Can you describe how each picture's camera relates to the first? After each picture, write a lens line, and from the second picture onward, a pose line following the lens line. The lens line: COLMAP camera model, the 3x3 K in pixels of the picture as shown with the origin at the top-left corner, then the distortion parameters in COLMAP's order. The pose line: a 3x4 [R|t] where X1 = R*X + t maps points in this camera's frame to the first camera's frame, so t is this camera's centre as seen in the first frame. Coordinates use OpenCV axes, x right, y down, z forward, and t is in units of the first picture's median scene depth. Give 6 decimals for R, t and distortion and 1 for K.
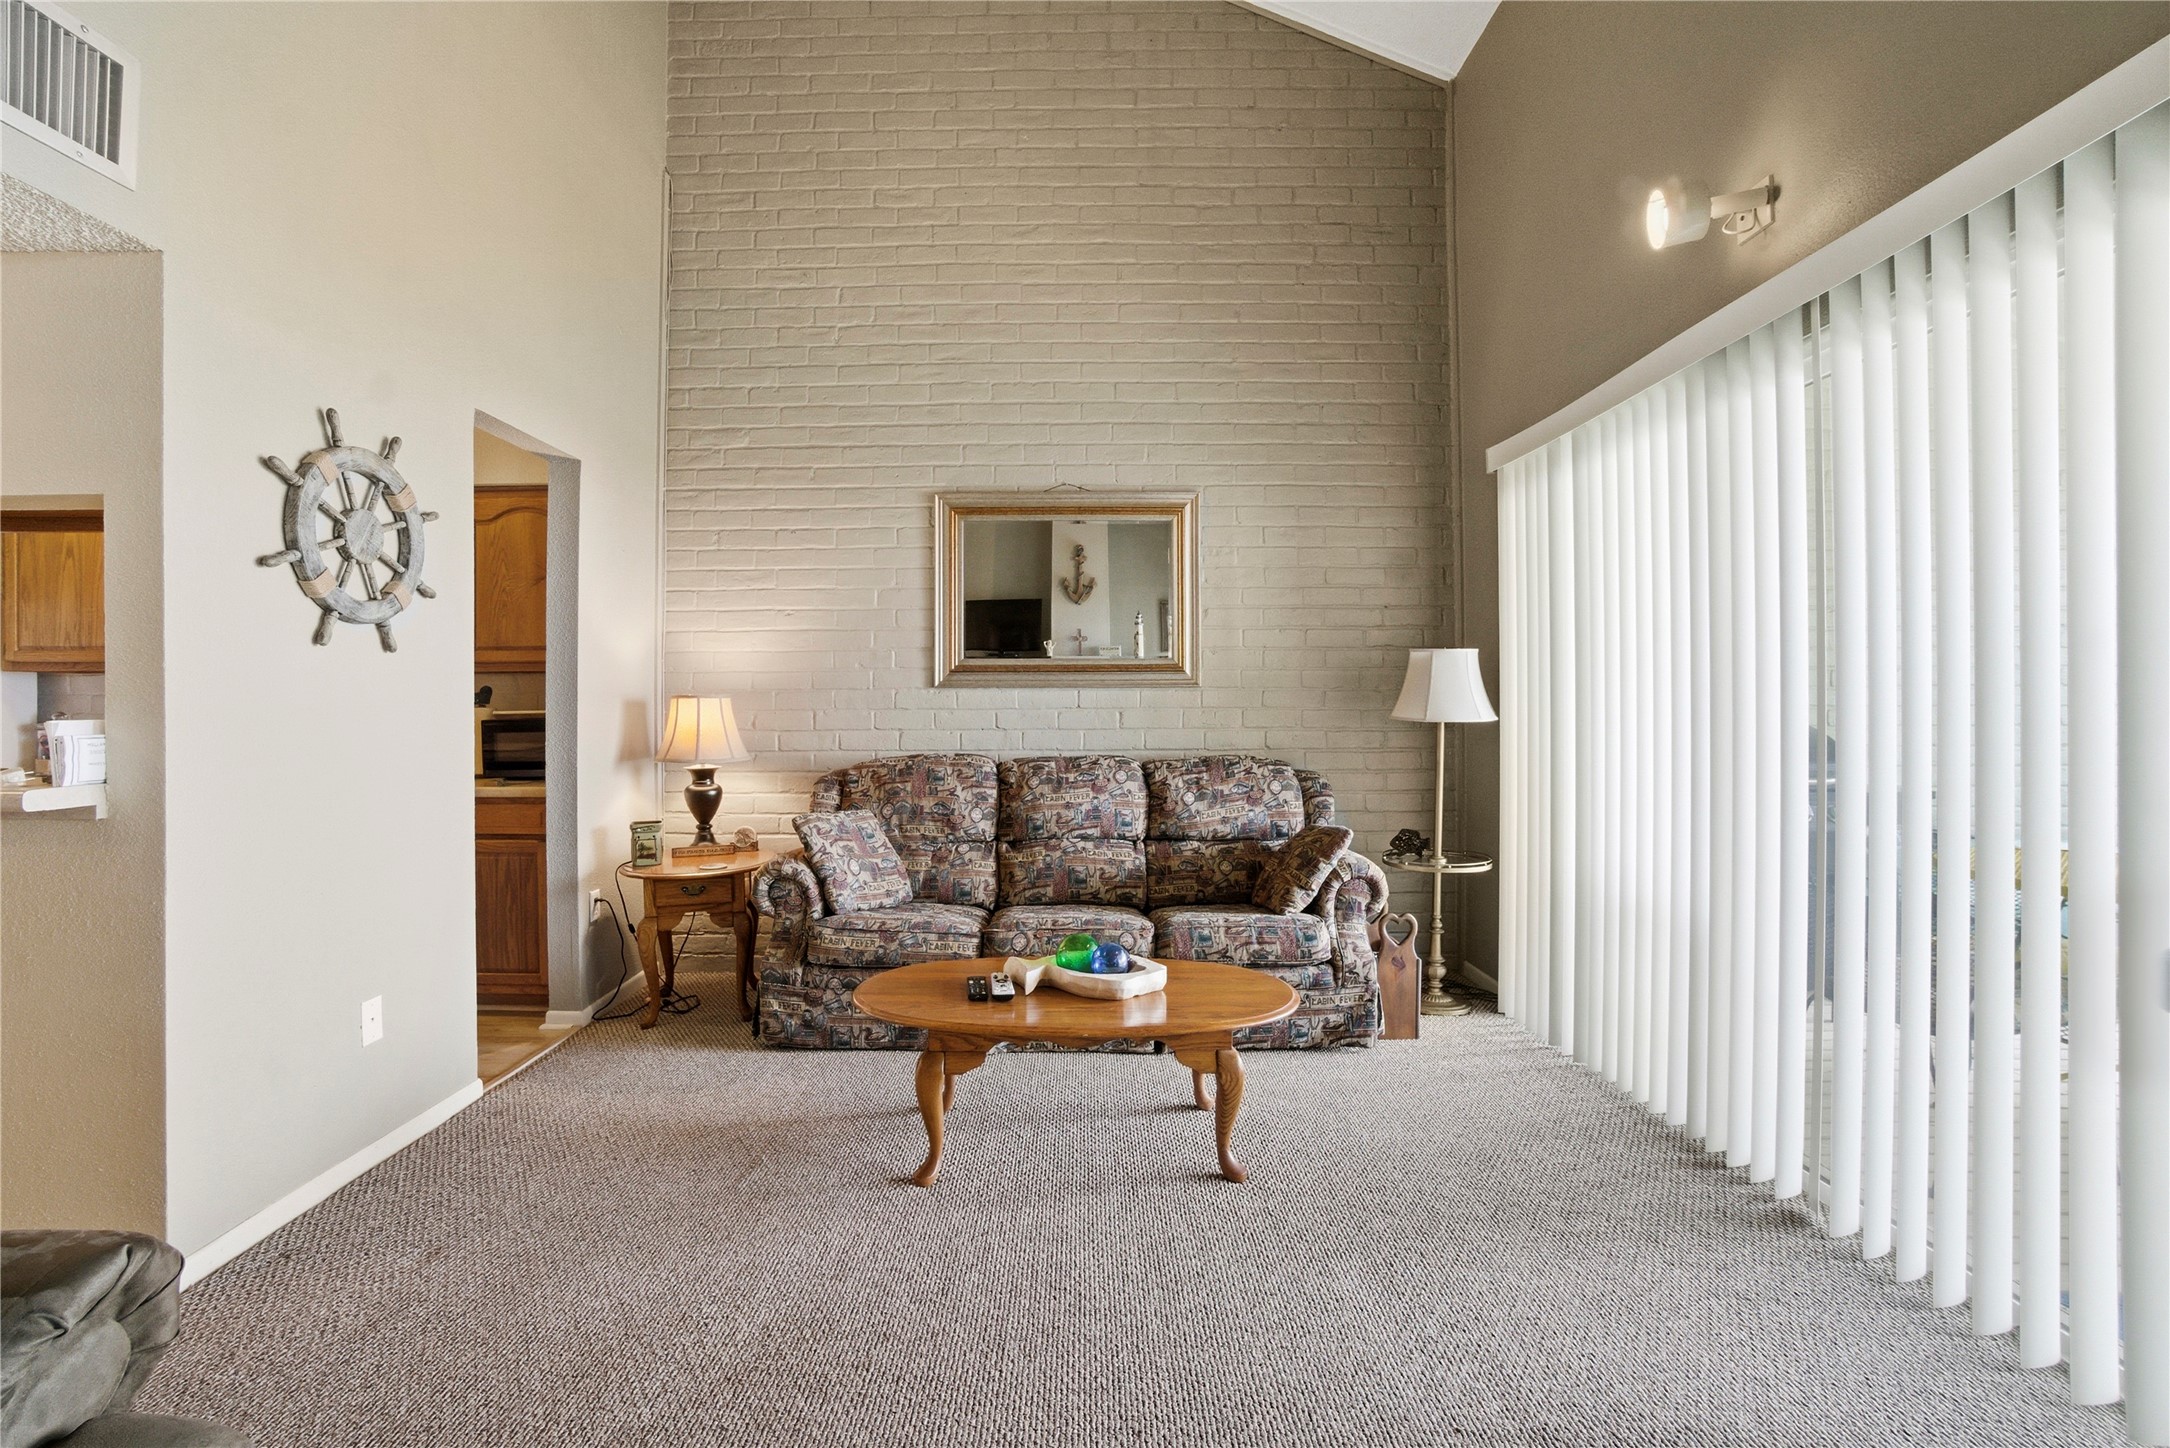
lens RADIAL K [[969.6, 0, 1071.2], [0, 969.6, 709.5], [0, 0, 1]] dist [-0.070765, 0.025247]
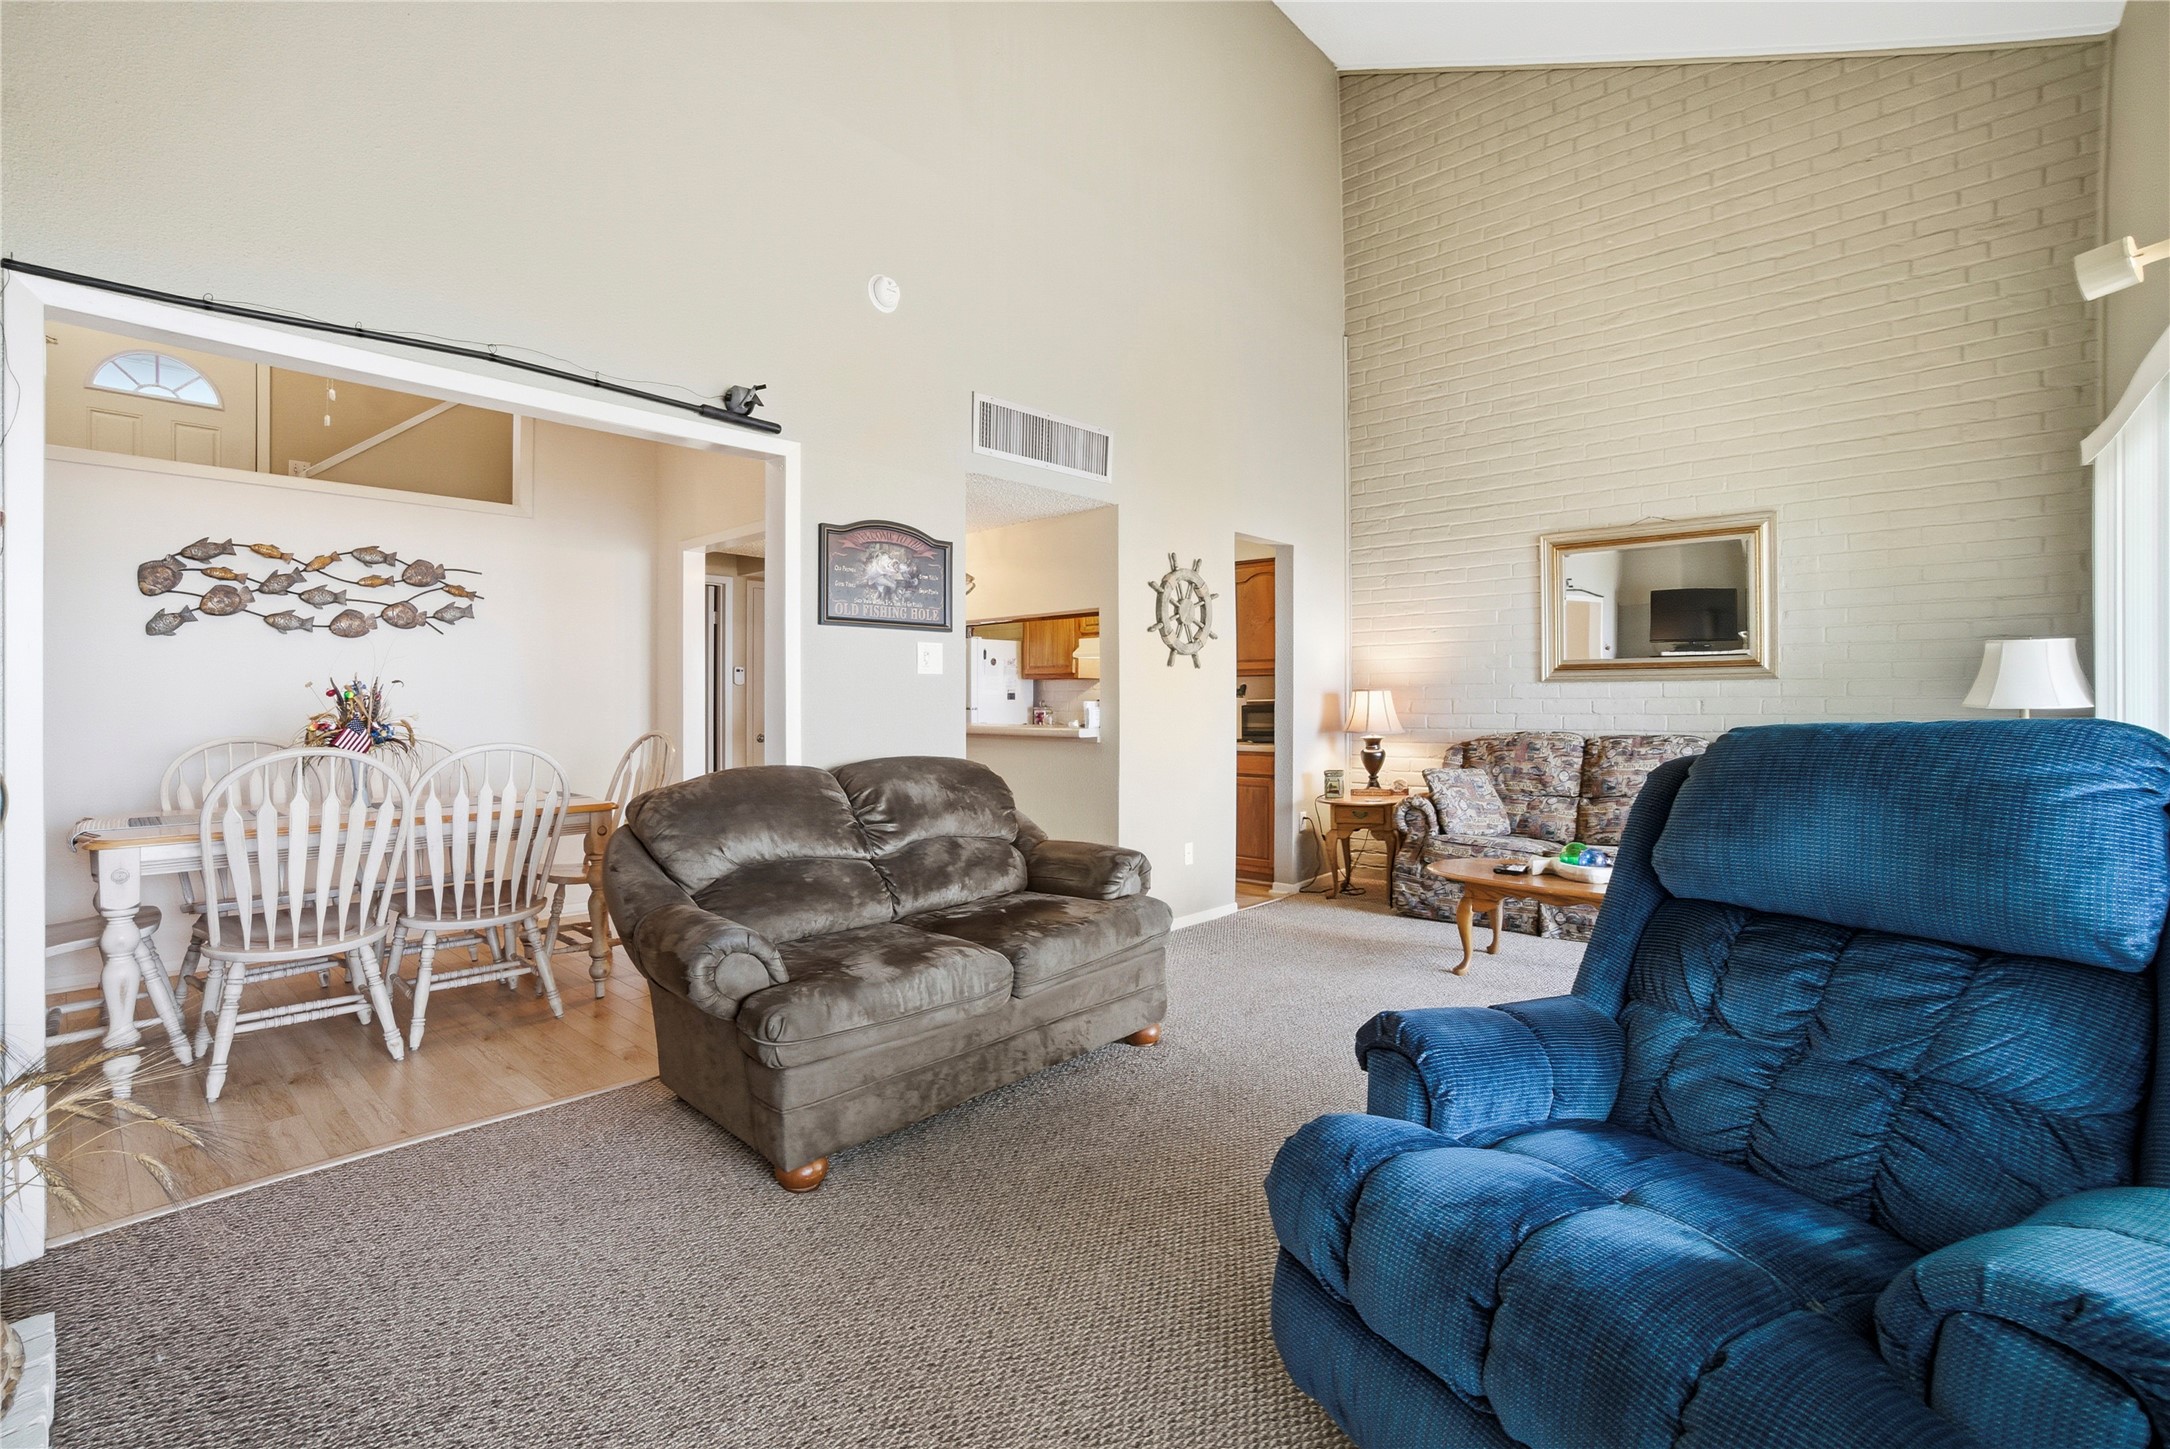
lens RADIAL K [[969.6, 0, 1077.1], [0, 969.6, 711.7], [0, 0, 1]] dist [-0.070765, 0.025247]
pose [[0.744765, 0.006565, -0.667295, 0.290194], [-0.001026, 0.999962, 0.008693, 0.008319], [0.667326, -0.005790, 0.744743, -0.446872]]
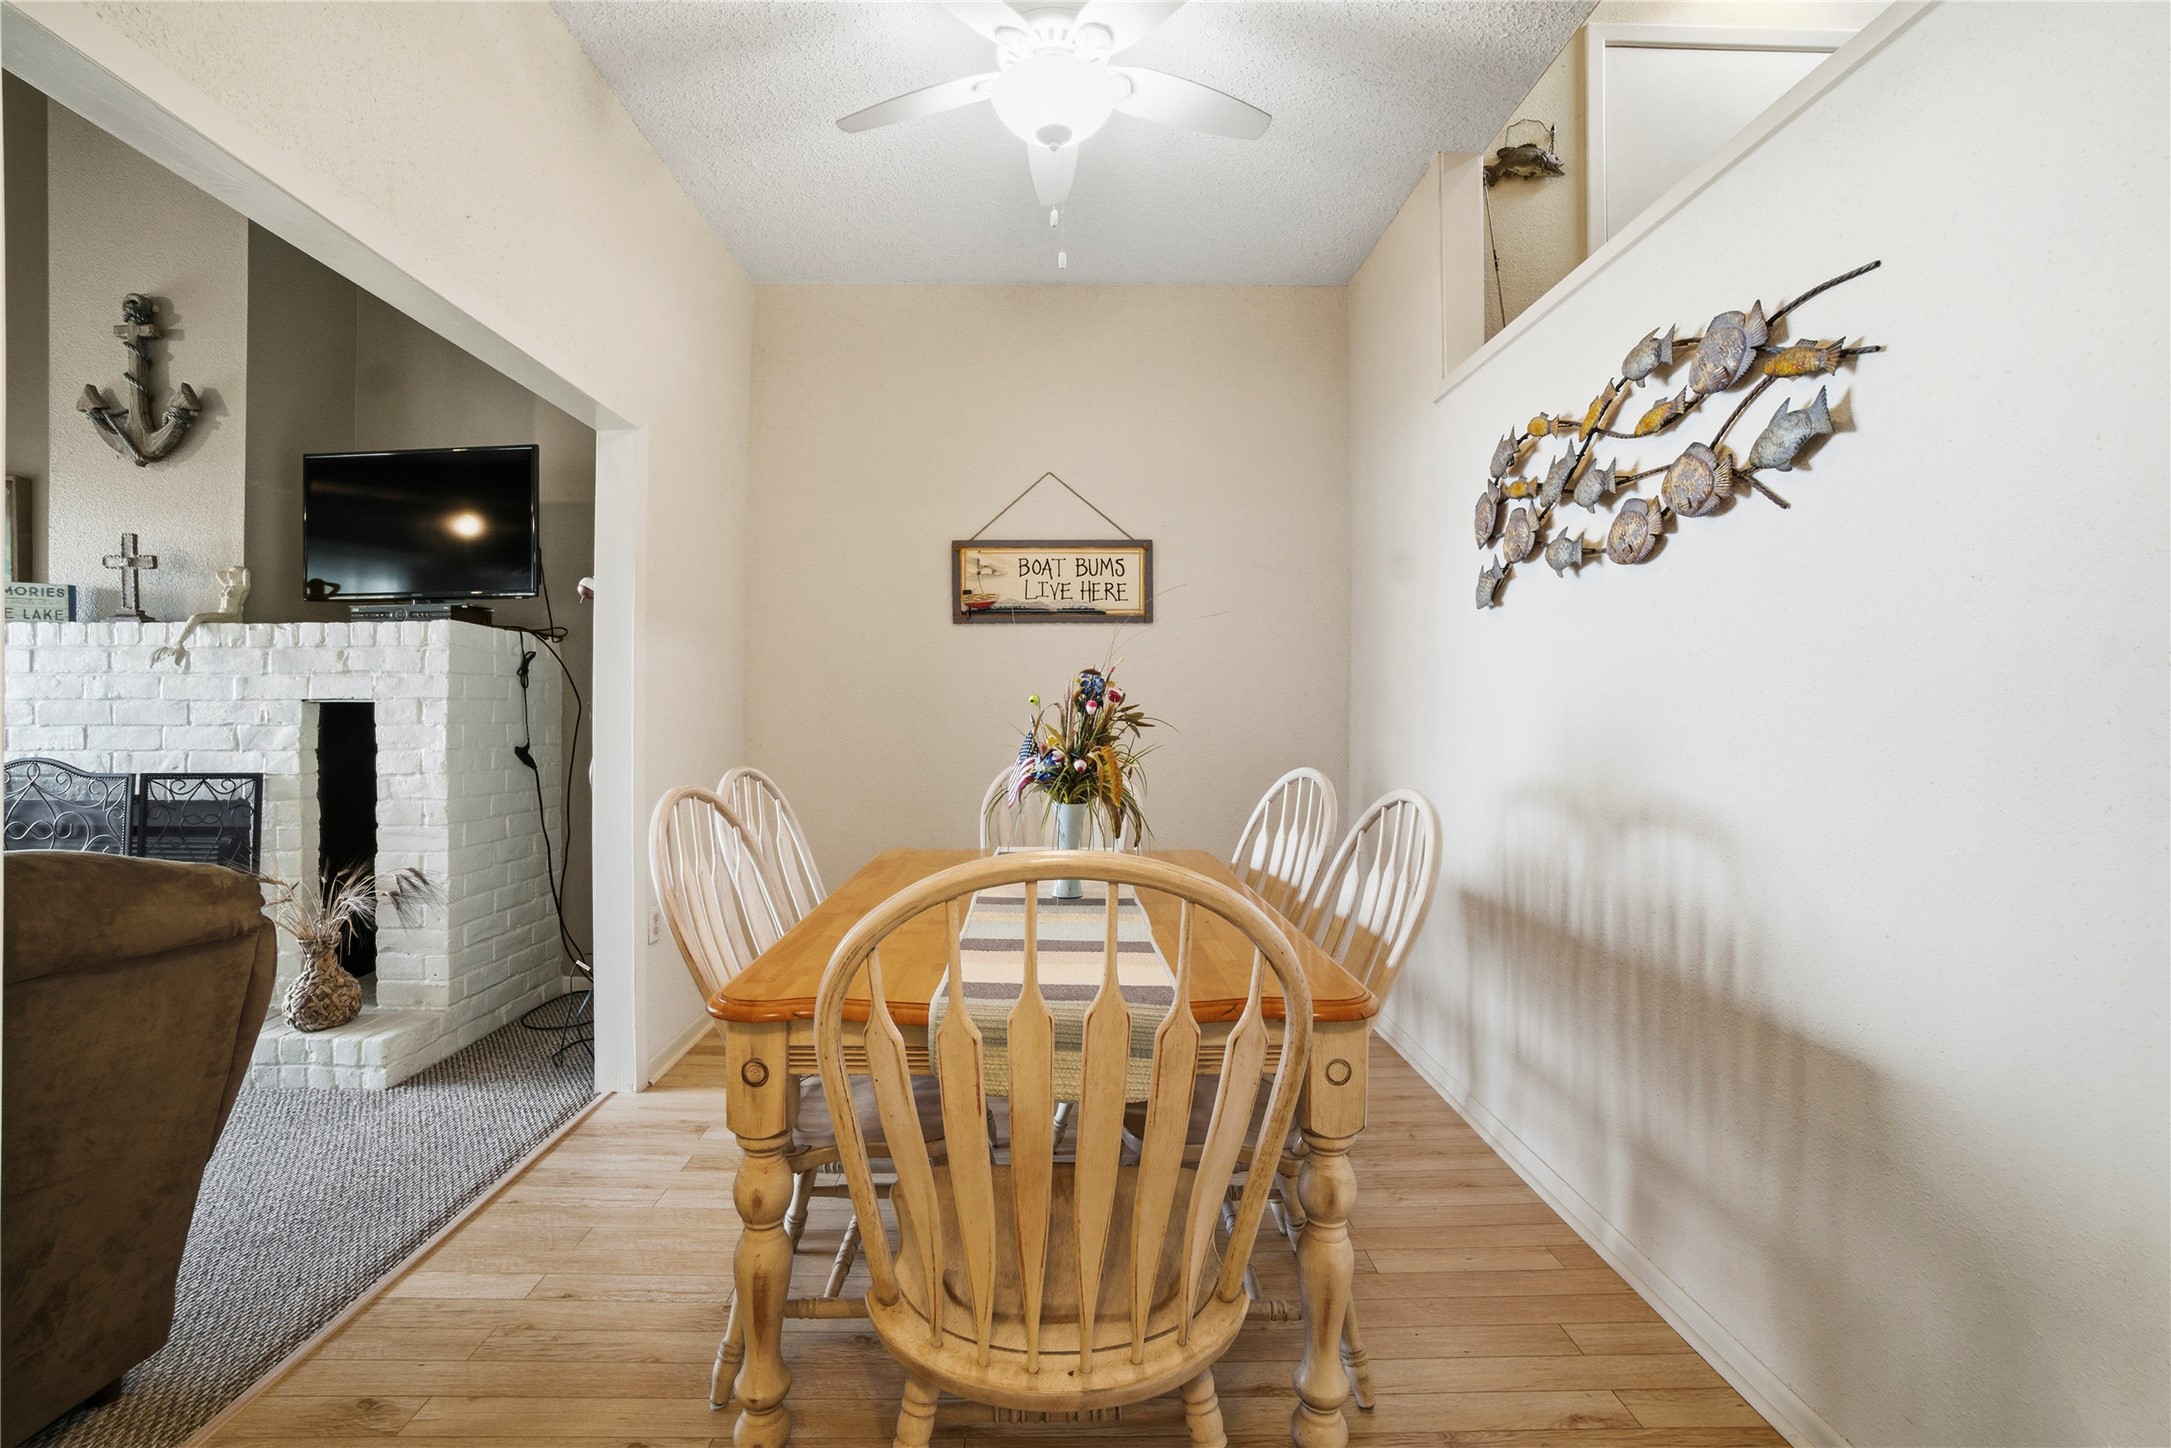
lens RADIAL K [[970.0, 0, 1068.9], [0, 970.0, 713.7], [0, 0, 1]] dist [-0.070765, 0.025247]
pose [[-0.999965, -0.004318, -0.007115, -0.843829], [-0.004411, 0.999904, 0.013122, 0.000125], [0.007058, 0.013153, -0.999889, 0.306308]]
